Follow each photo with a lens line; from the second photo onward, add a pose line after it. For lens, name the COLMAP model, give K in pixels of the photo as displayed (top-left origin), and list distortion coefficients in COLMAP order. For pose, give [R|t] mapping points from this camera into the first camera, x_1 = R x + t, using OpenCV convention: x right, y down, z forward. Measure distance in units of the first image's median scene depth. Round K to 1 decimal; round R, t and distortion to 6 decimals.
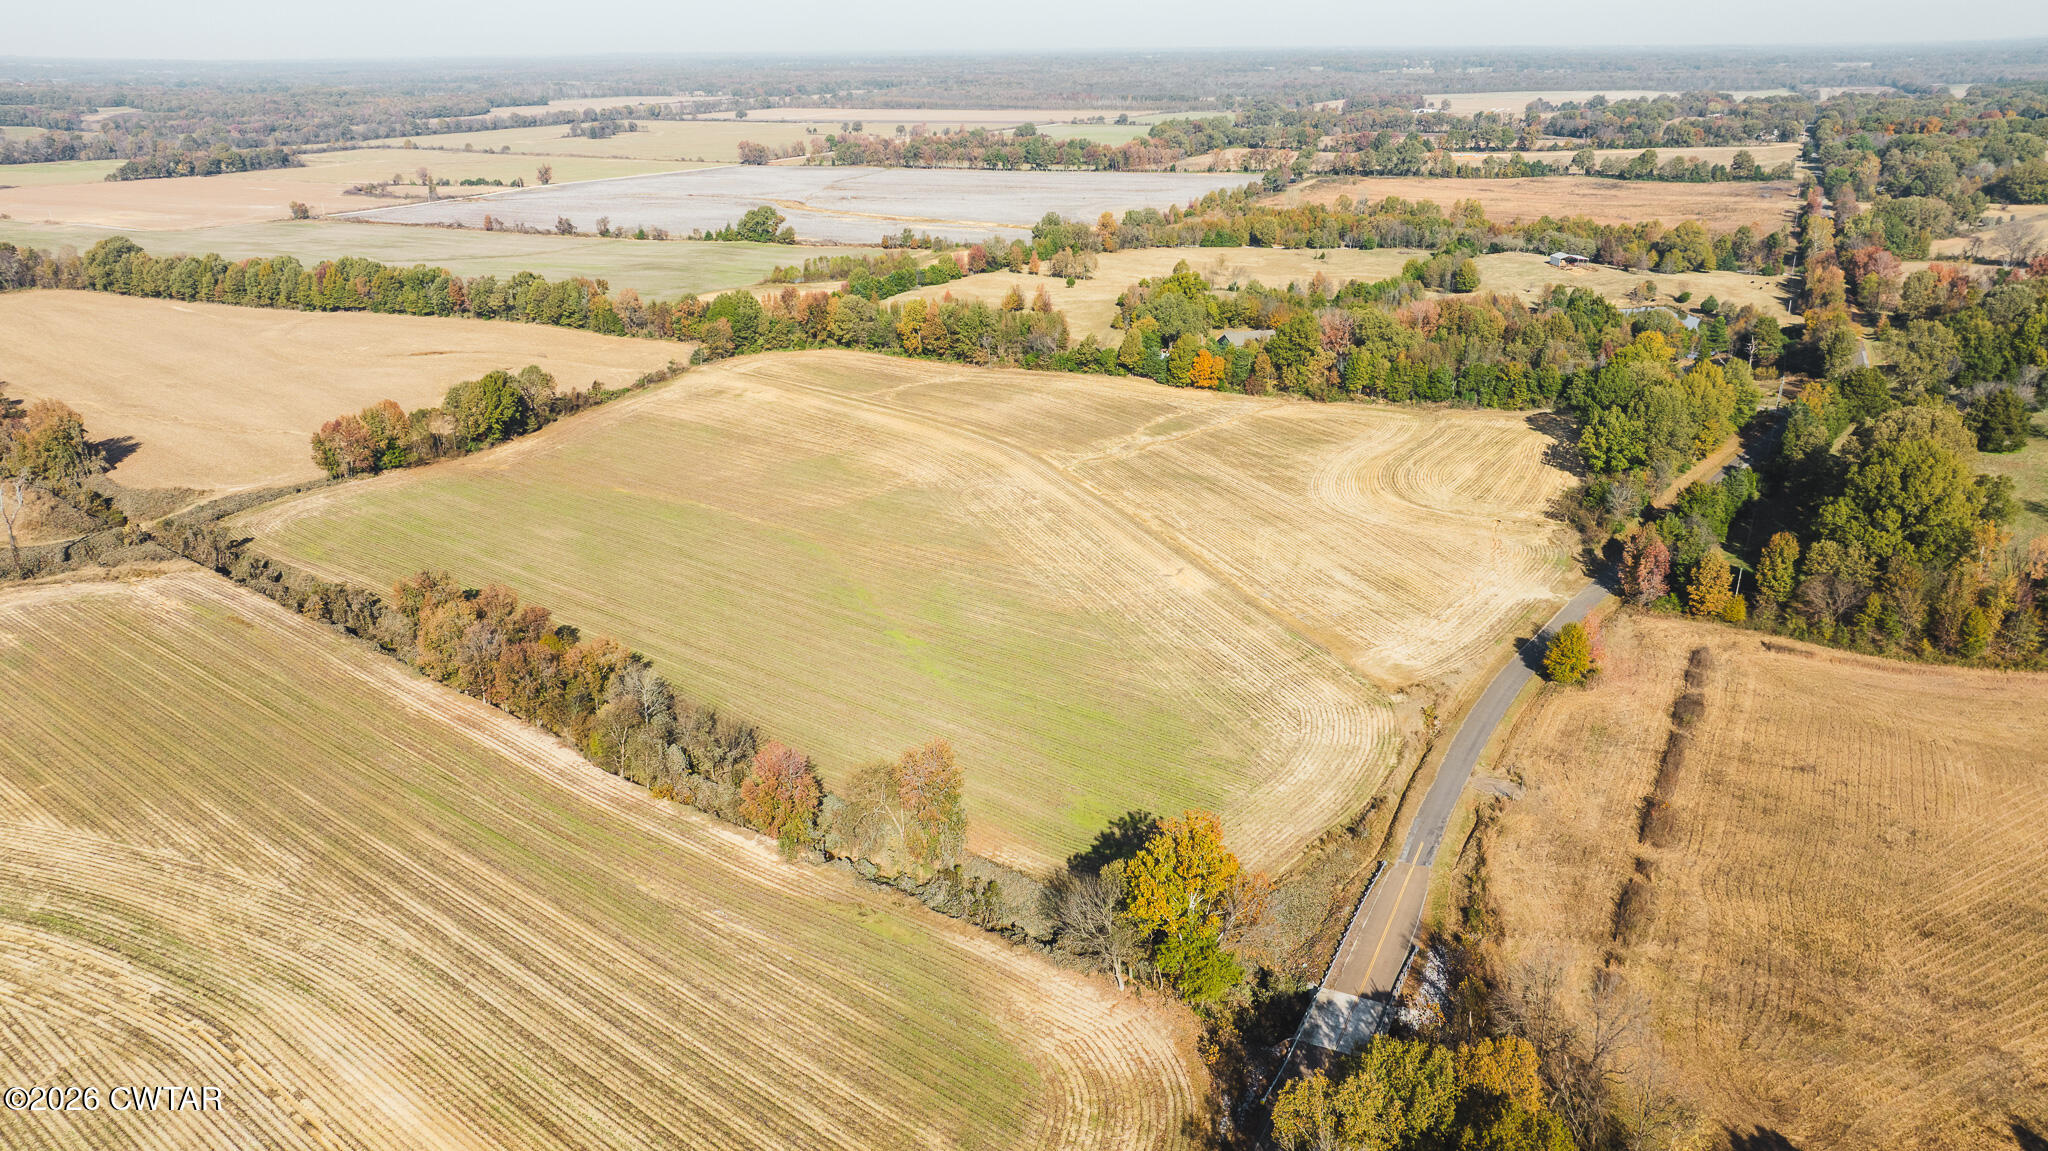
lens RADIAL K [[1461.4, 0, 1024.0], [0, 1461.4, 575.5], [0, 0, 1]] dist [-0.129659, 0.163223]
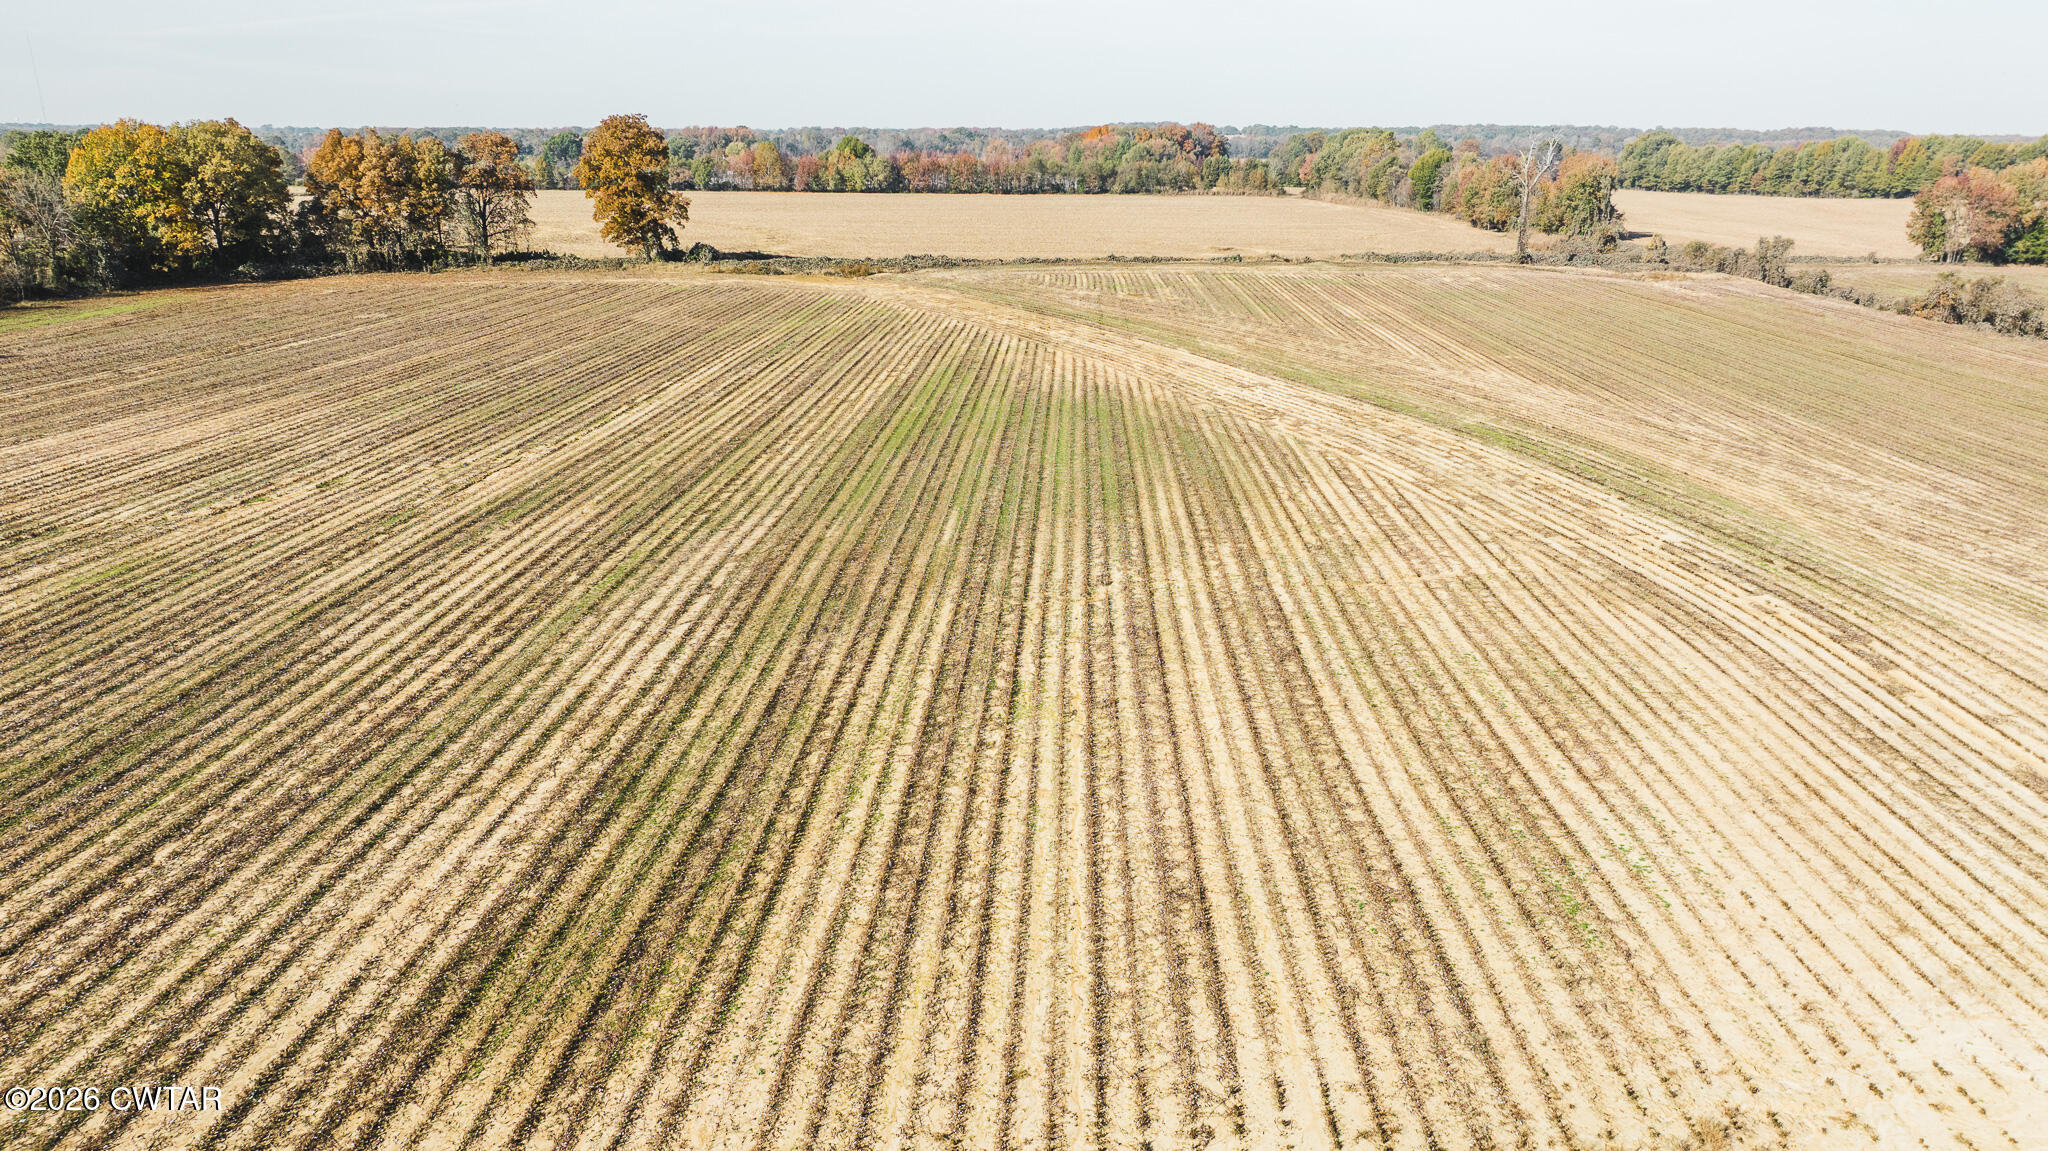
lens RADIAL K [[1458.4, 0, 1024.0], [0, 1458.4, 575.5], [0, 0, 1]] dist [-0.019117, -0.002086]
pose [[0.597621, 0.229454, -0.768244, -0.388996], [-0.278832, 0.957845, 0.069178, 0.323839], [0.751732, 0.172869, 0.636408, 0.579265]]
